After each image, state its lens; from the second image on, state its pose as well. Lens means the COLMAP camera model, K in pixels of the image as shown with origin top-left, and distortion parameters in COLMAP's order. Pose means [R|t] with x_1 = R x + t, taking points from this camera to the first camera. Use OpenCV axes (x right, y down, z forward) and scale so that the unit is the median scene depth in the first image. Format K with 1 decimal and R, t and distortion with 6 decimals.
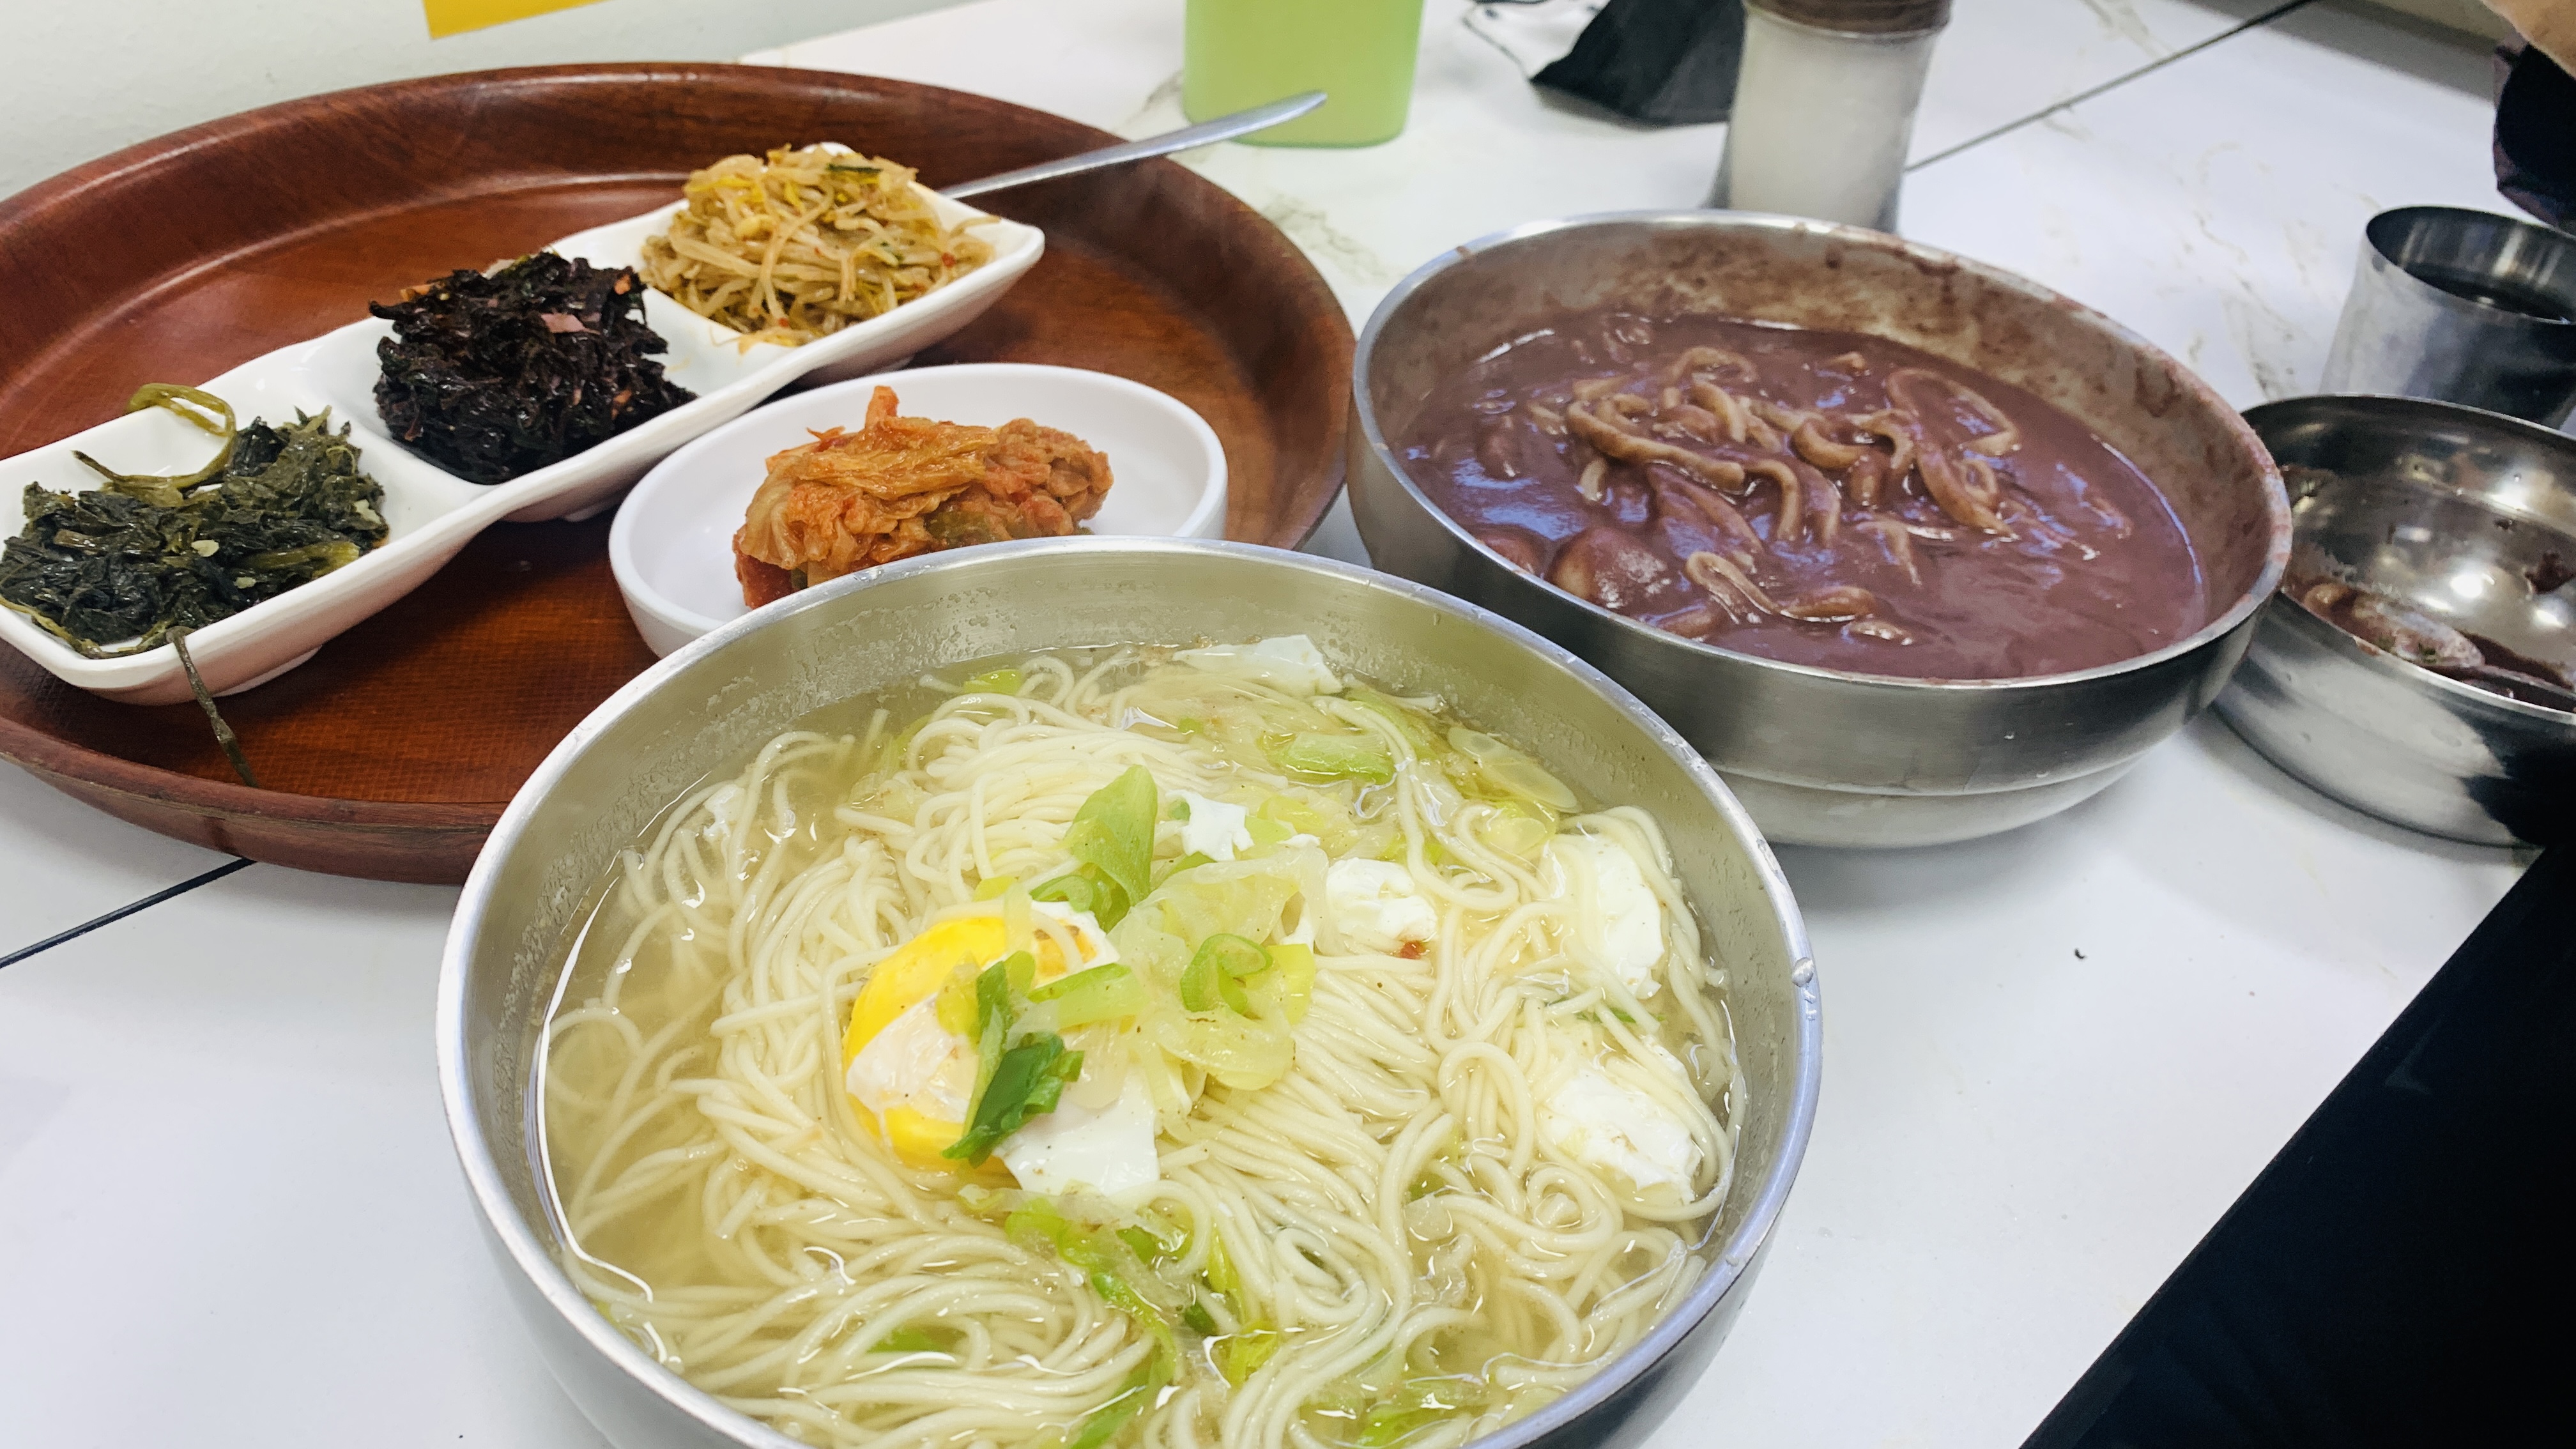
lens RADIAL K [[1950.8, 0, 1288.0], [0, 1950.8, 724.5], [0, 0, 1]] dist [0.193493, -0.639644]
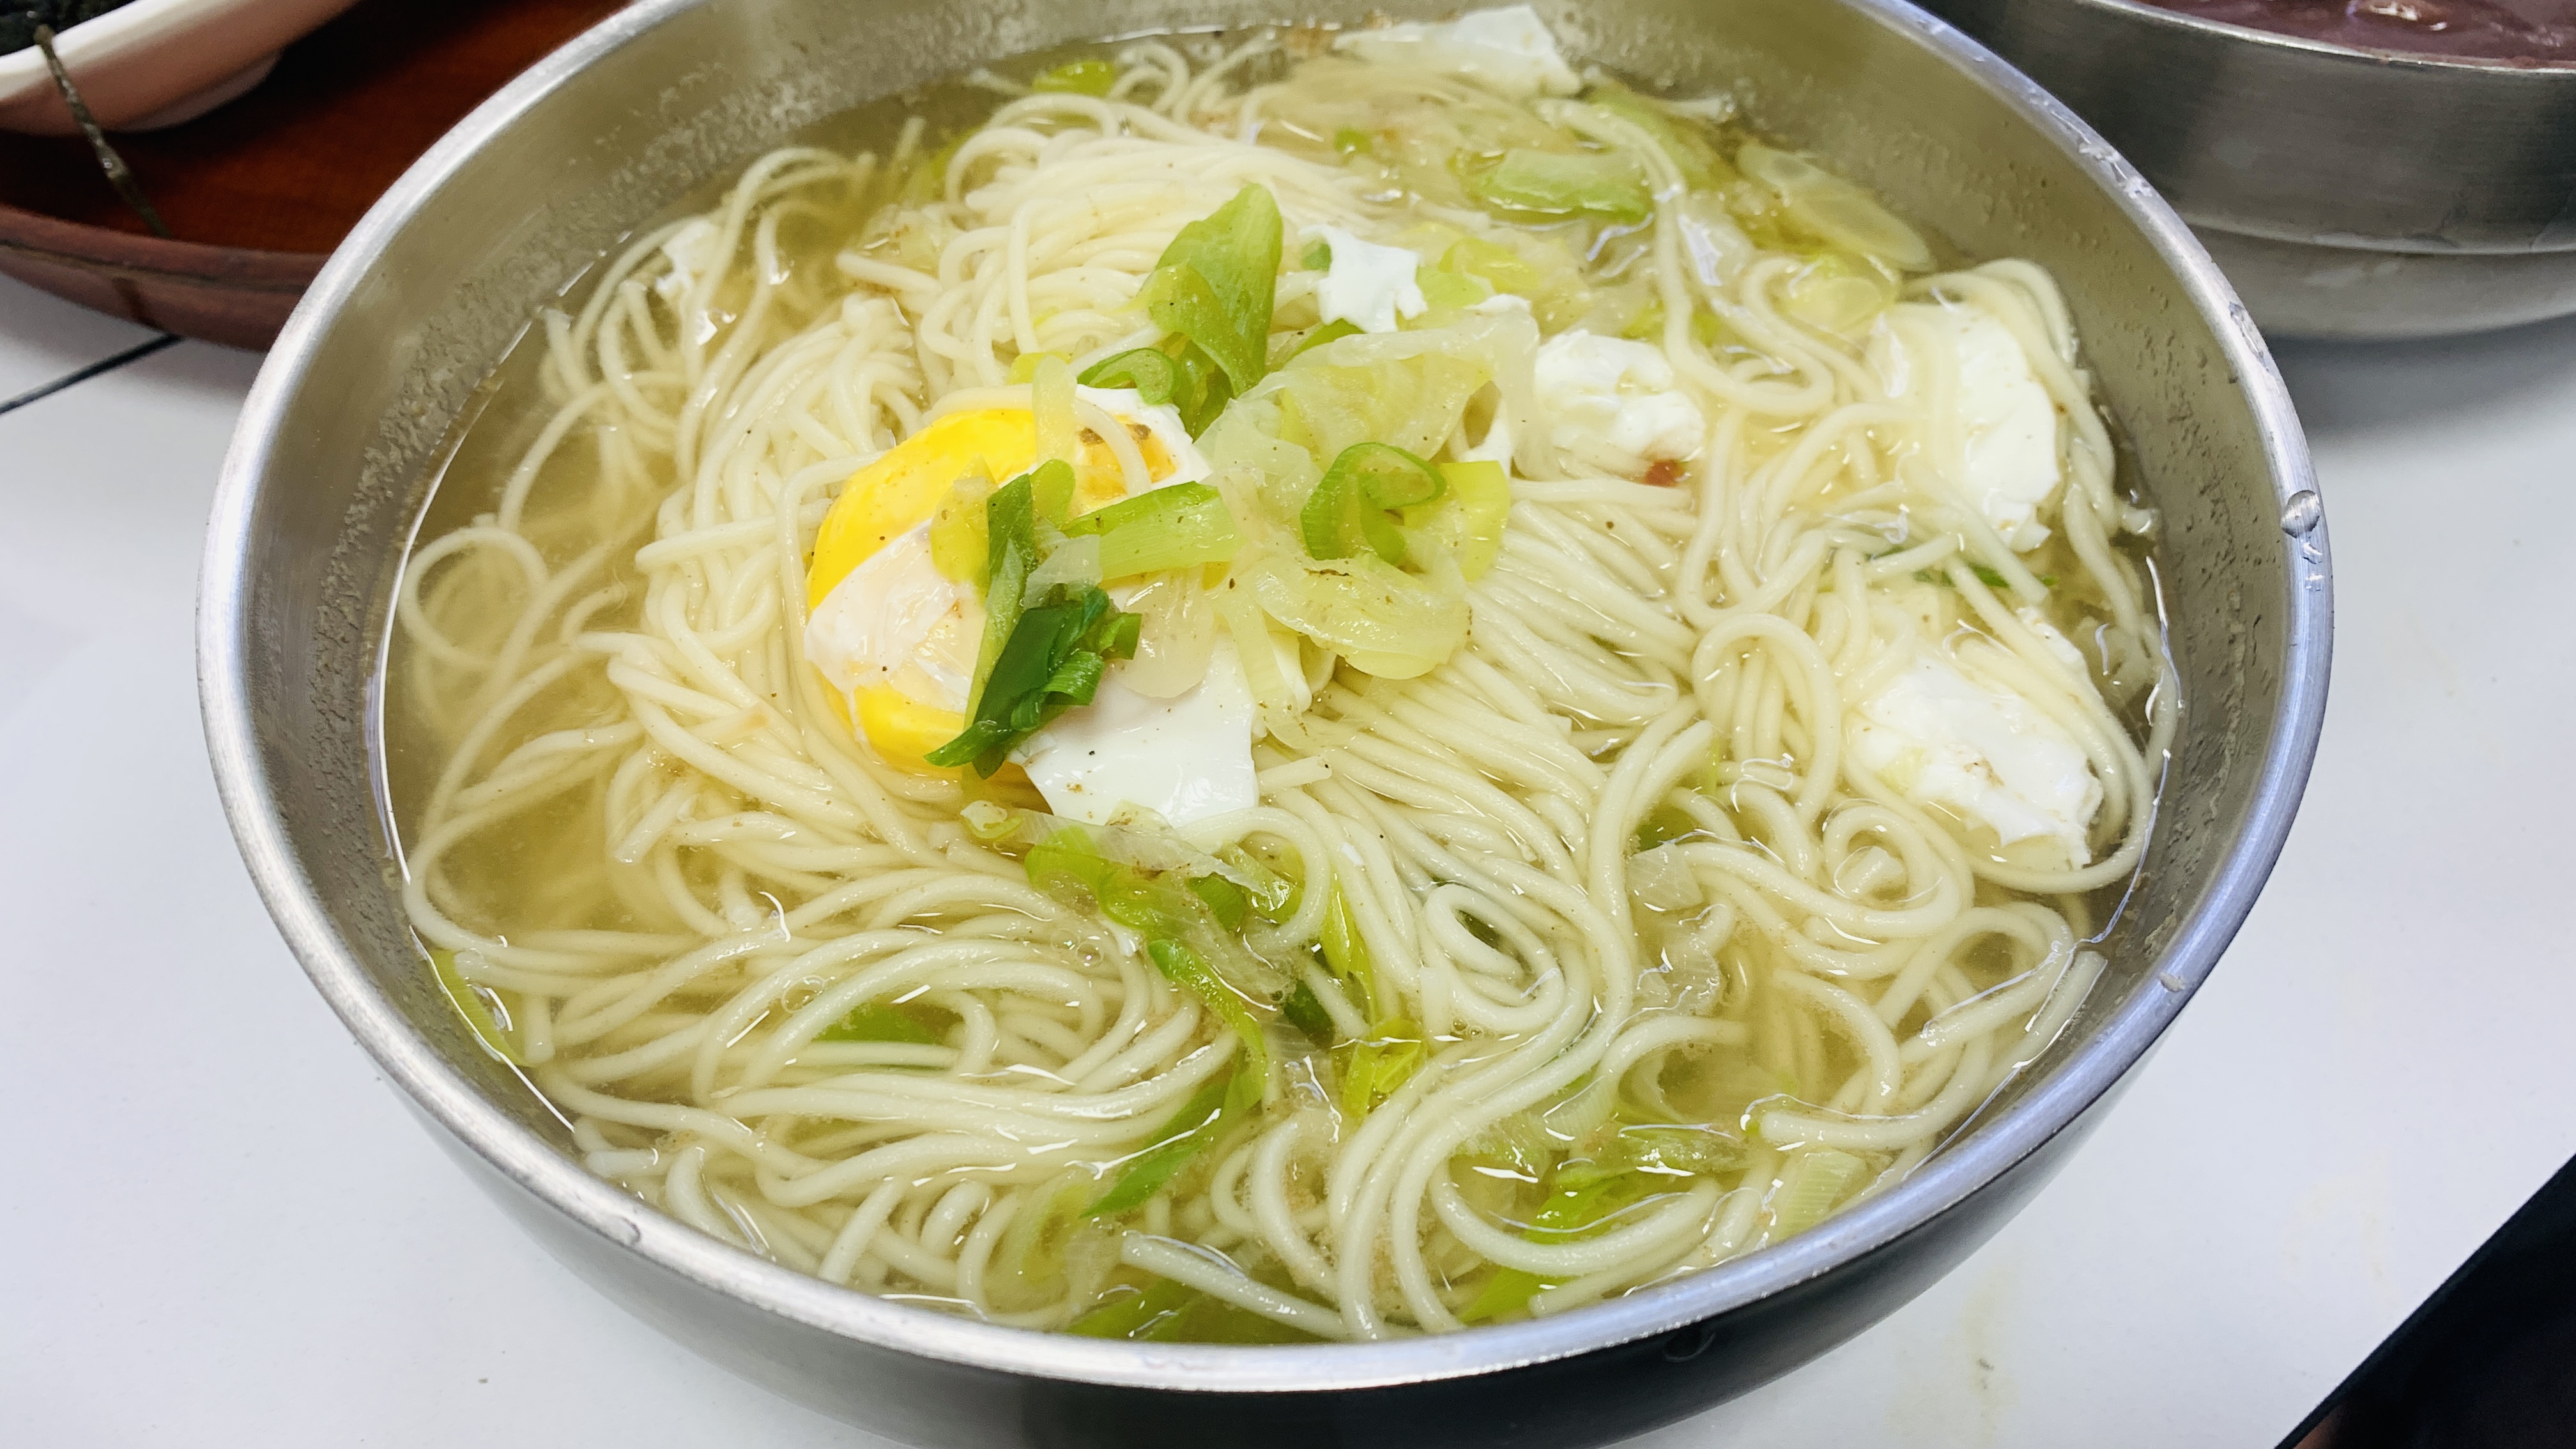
lens RADIAL K [[1950.8, 0, 1288.0], [0, 1950.8, 724.5], [0, 0, 1]] dist [0.193493, -0.639644]
pose [[0.991544, 0.034113, -0.125204, 0.025467], [-0.004518, 0.973320, 0.229407, 0.049263], [0.129689, -0.226902, 0.965244, 0.345495]]
